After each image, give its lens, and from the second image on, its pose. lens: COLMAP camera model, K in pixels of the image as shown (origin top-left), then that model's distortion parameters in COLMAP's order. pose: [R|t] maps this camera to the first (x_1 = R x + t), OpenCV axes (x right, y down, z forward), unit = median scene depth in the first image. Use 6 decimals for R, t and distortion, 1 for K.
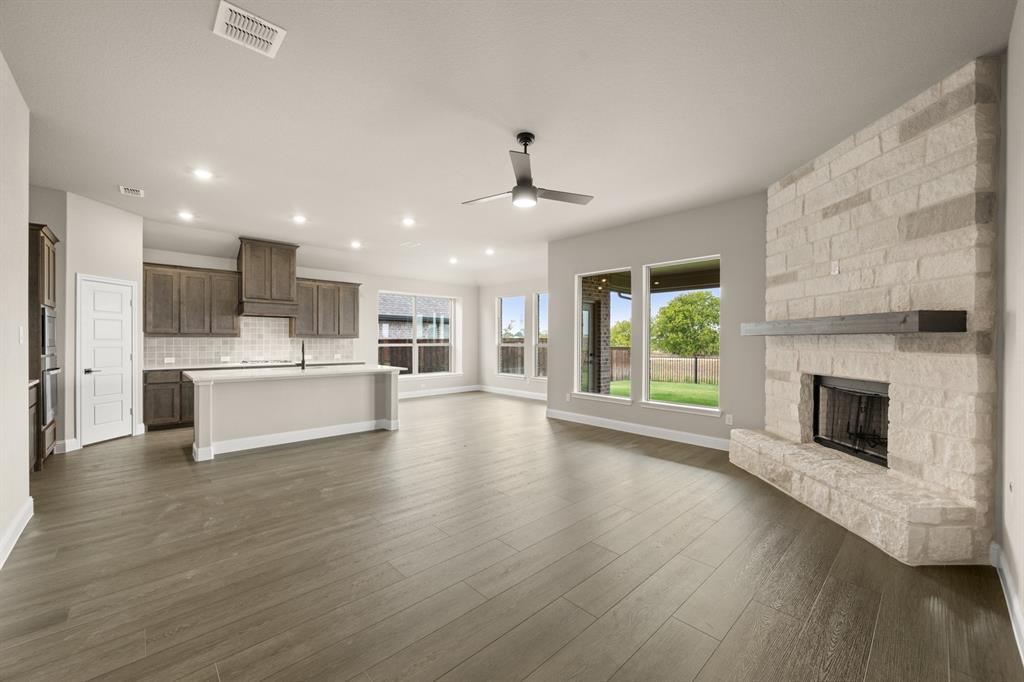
lens RADIAL K [[396.9, 0, 512.0], [0, 396.9, 341.0], [0, 0, 1]] dist [0.000447, 0.000032]
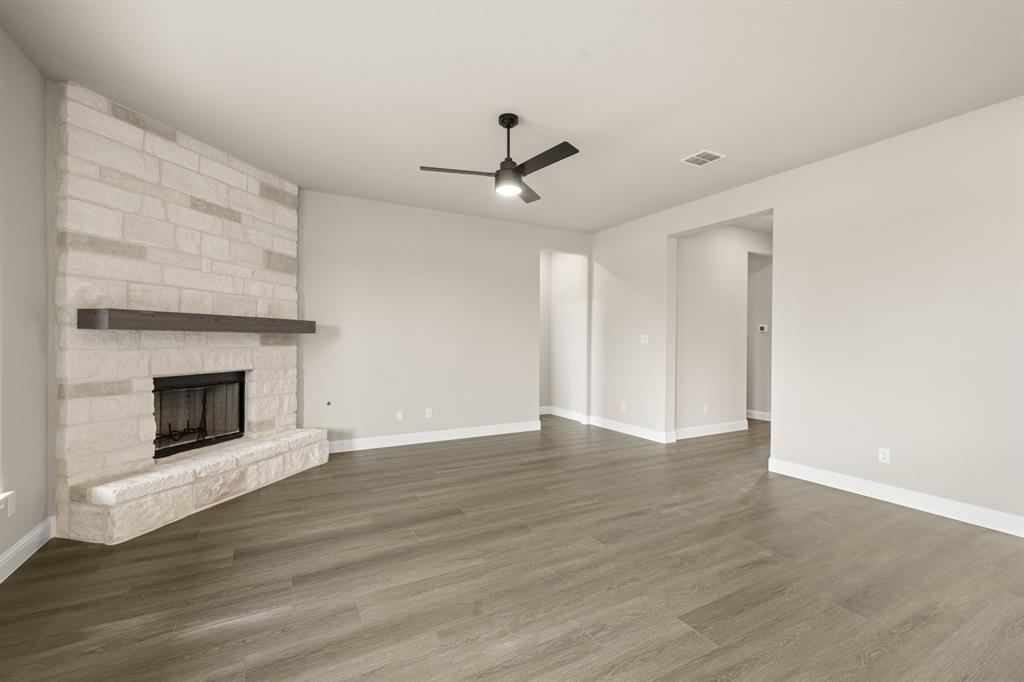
lens RADIAL K [[440.0, 0, 512.0], [0, 440.0, 341.0], [0, 0, 1]] dist [0.000287, 0.000017]
pose [[-0.968773, -0.010726, 0.247717, -0.232176], [-0.009311, 0.999933, 0.006884, -0.008061], [-0.247774, 0.004363, -0.968808, 2.007602]]
